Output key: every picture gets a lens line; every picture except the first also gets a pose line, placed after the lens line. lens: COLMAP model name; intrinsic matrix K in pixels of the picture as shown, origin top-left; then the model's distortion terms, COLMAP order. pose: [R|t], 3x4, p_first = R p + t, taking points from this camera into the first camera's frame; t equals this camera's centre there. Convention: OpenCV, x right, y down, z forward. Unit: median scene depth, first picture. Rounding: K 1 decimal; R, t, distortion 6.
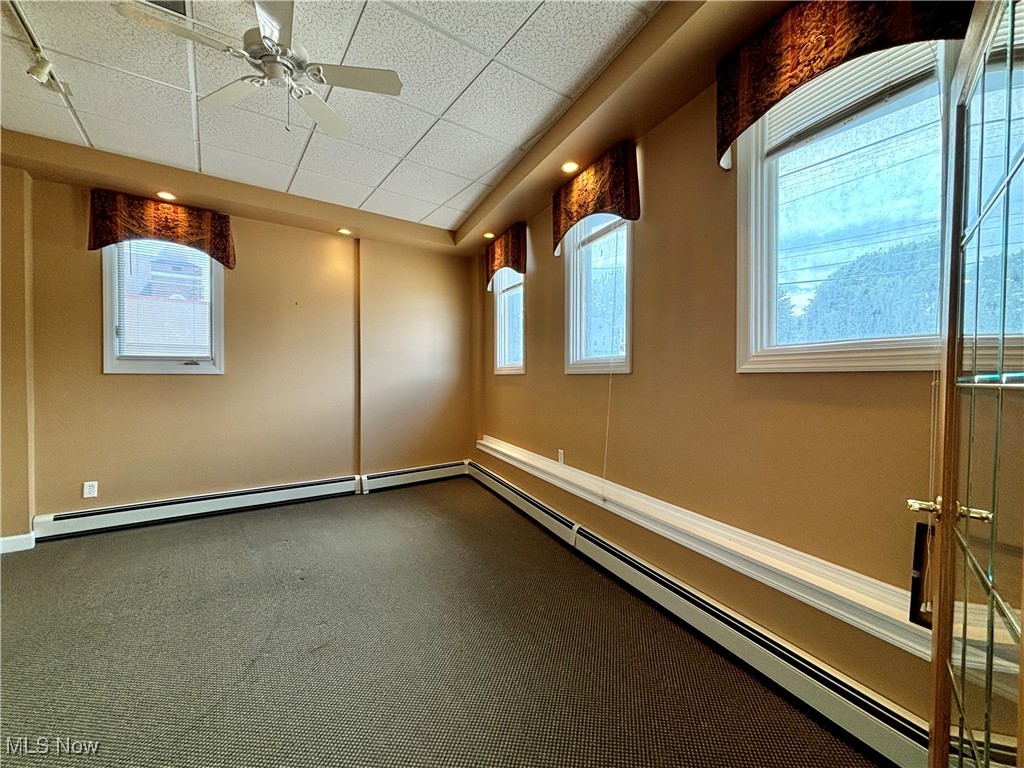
lens RADIAL K [[423.8, 0, 512.0], [0, 423.8, 384.0], [0, 0, 1]] dist [0.001059, -0.000926]
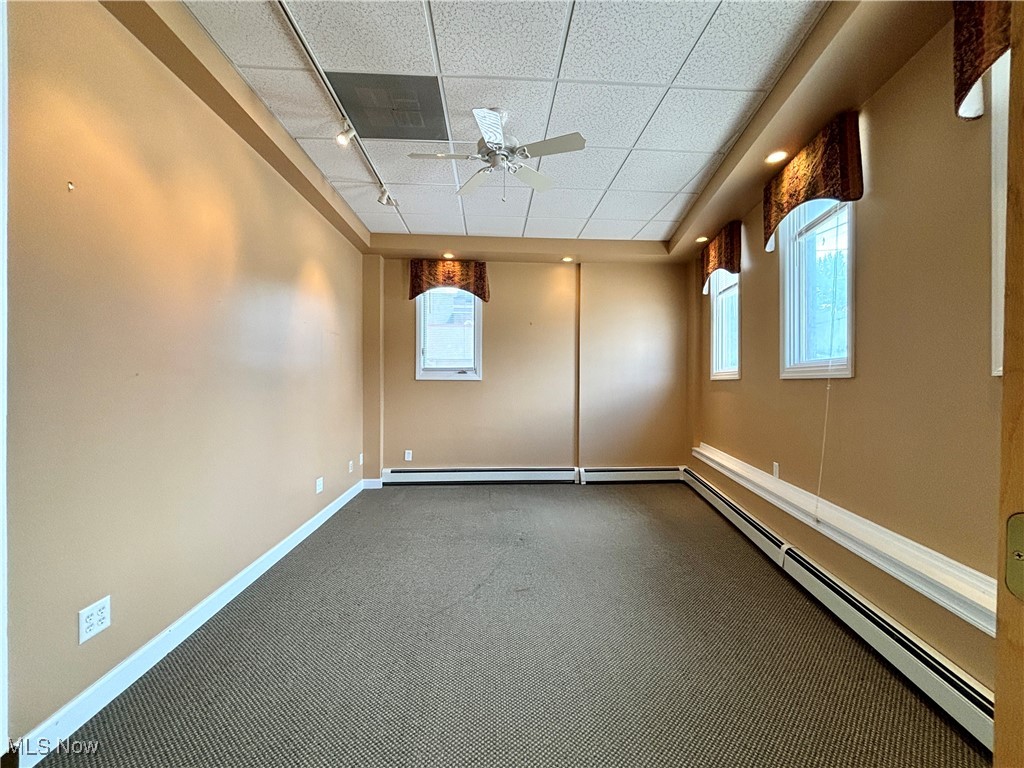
lens RADIAL K [[411.3, 0, 518.4], [0, 411.3, 385.7], [0, 0, 1]] dist [-0.000318, 0.000683]
pose [[0.850918, 0.004976, -0.525276, 0.120532], [-0.010173, 0.999924, -0.007006, 0.002654], [0.525201, 0.011305, 0.850903, -0.055662]]
